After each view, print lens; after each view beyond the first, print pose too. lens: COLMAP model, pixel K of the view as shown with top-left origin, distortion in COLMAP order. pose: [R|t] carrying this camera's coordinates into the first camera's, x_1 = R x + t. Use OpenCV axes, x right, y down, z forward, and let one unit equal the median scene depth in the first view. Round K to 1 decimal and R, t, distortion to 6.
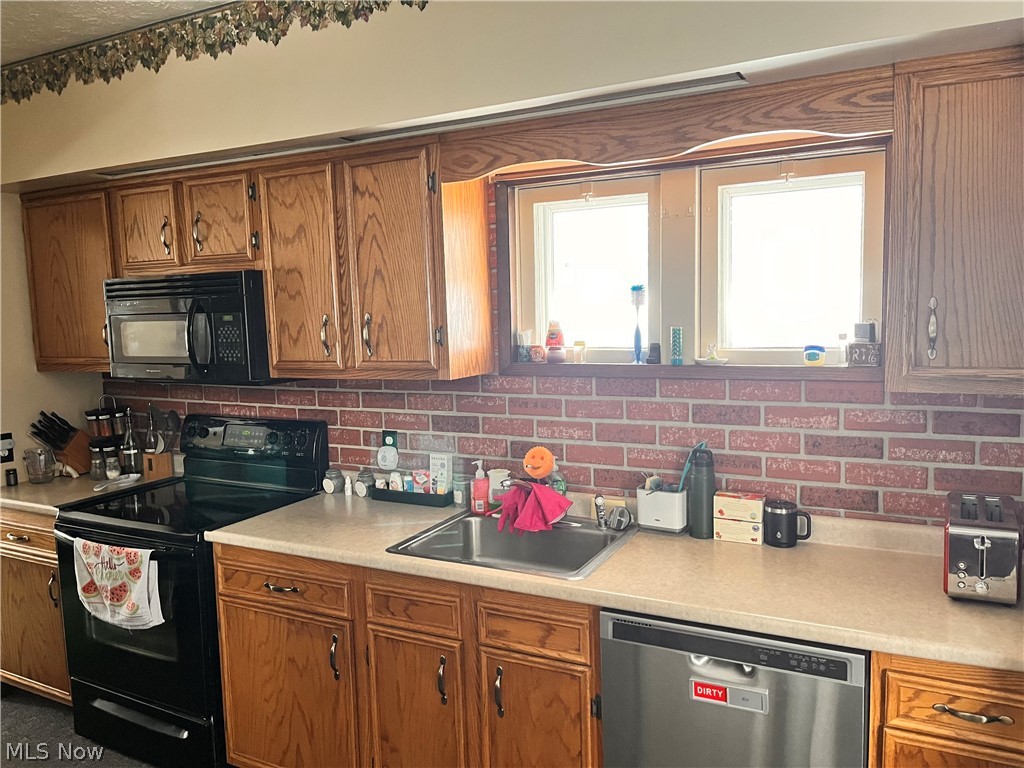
lens RADIAL K [[770.9, 0, 513.7], [0, 770.9, 379.4], [0, 0, 1]] dist [0.063616, -0.073478]
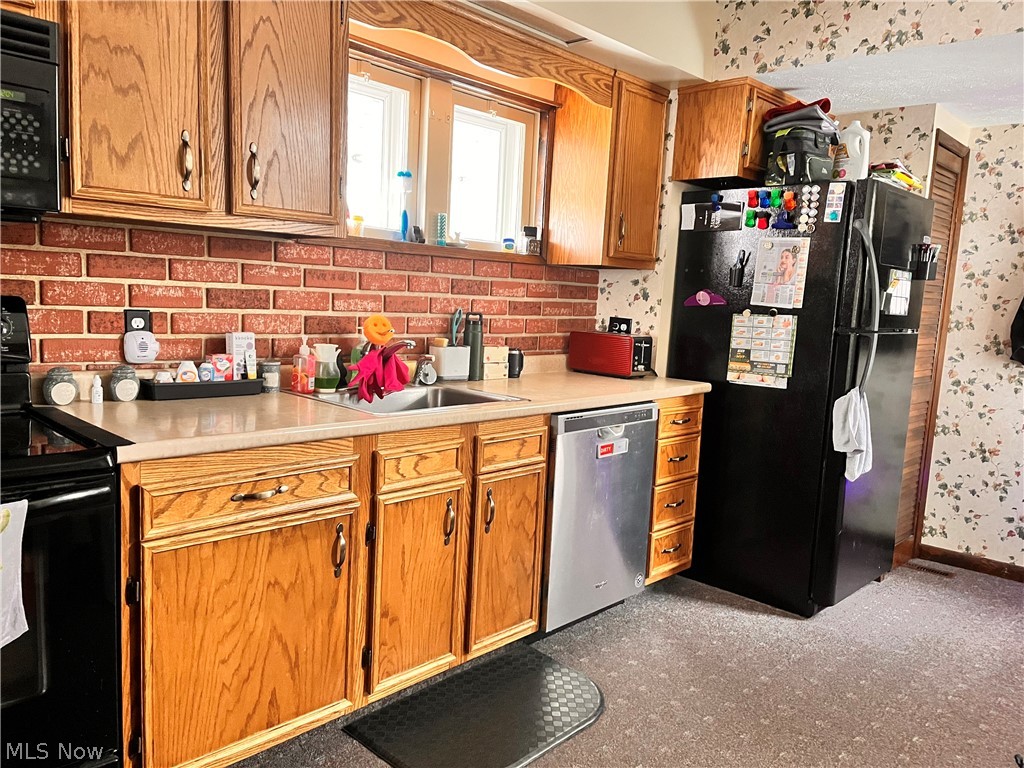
lens RADIAL K [[770.9, 0, 514.9], [0, 770.9, 387.0], [0, 0, 1]] dist [0.063616, -0.073478]
pose [[0.277554, -0.077359, 0.957590, -0.911756], [0.034359, 0.996914, 0.070577, 0.117239], [-0.960096, 0.013313, 0.279355, 0.537730]]
